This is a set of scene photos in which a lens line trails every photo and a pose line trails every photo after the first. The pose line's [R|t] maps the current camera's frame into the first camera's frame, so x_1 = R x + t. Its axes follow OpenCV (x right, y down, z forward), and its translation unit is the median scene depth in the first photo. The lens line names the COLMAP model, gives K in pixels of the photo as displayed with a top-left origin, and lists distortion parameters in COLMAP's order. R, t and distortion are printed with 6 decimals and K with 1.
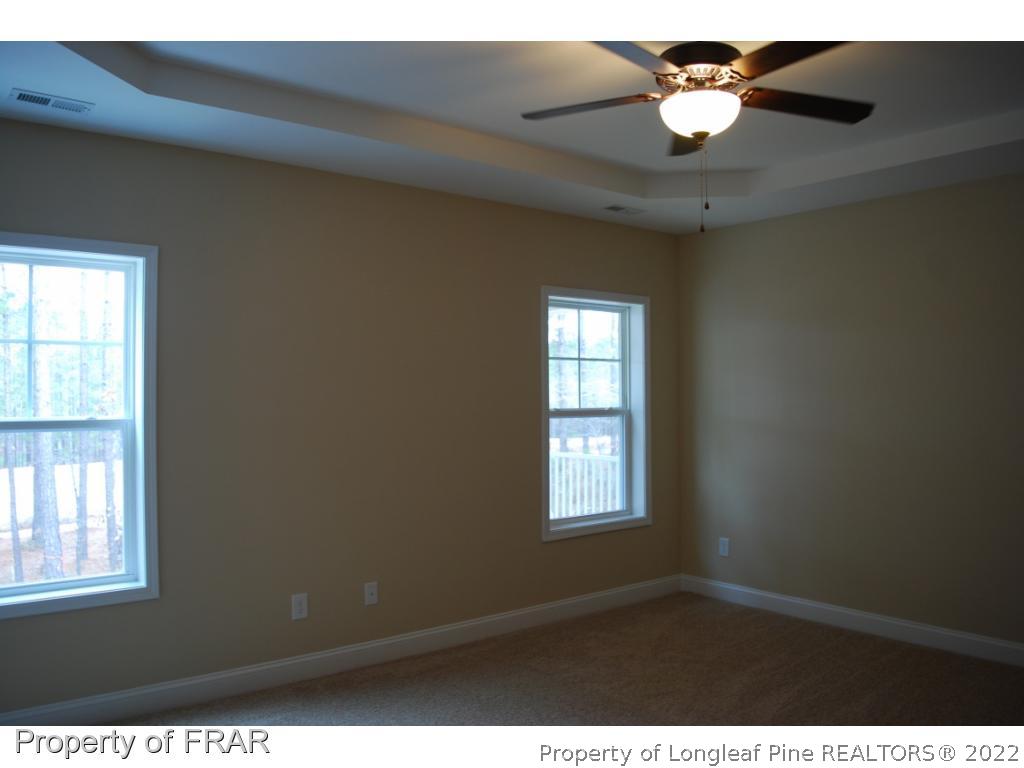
lens RADIAL K [[816.8, 0, 512.0], [0, 816.8, 384.0], [0, 0, 1]] dist [-0.088894, 0.007227]
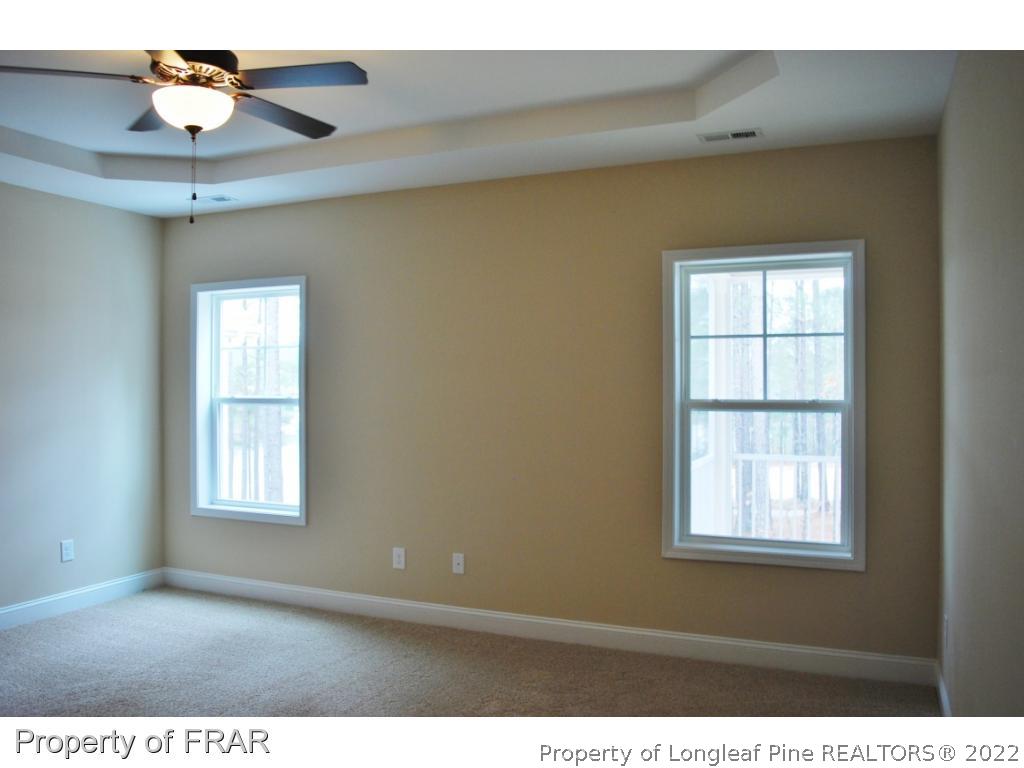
lens RADIAL K [[816.8, 0, 512.0], [0, 816.8, 384.0], [0, 0, 1]] dist [-0.088894, 0.007227]
pose [[0.442403, -0.008127, -0.896779, 0.701733], [0.012274, 0.999920, -0.003007, 0.015156], [0.896732, -0.009677, 0.442468, 0.475754]]
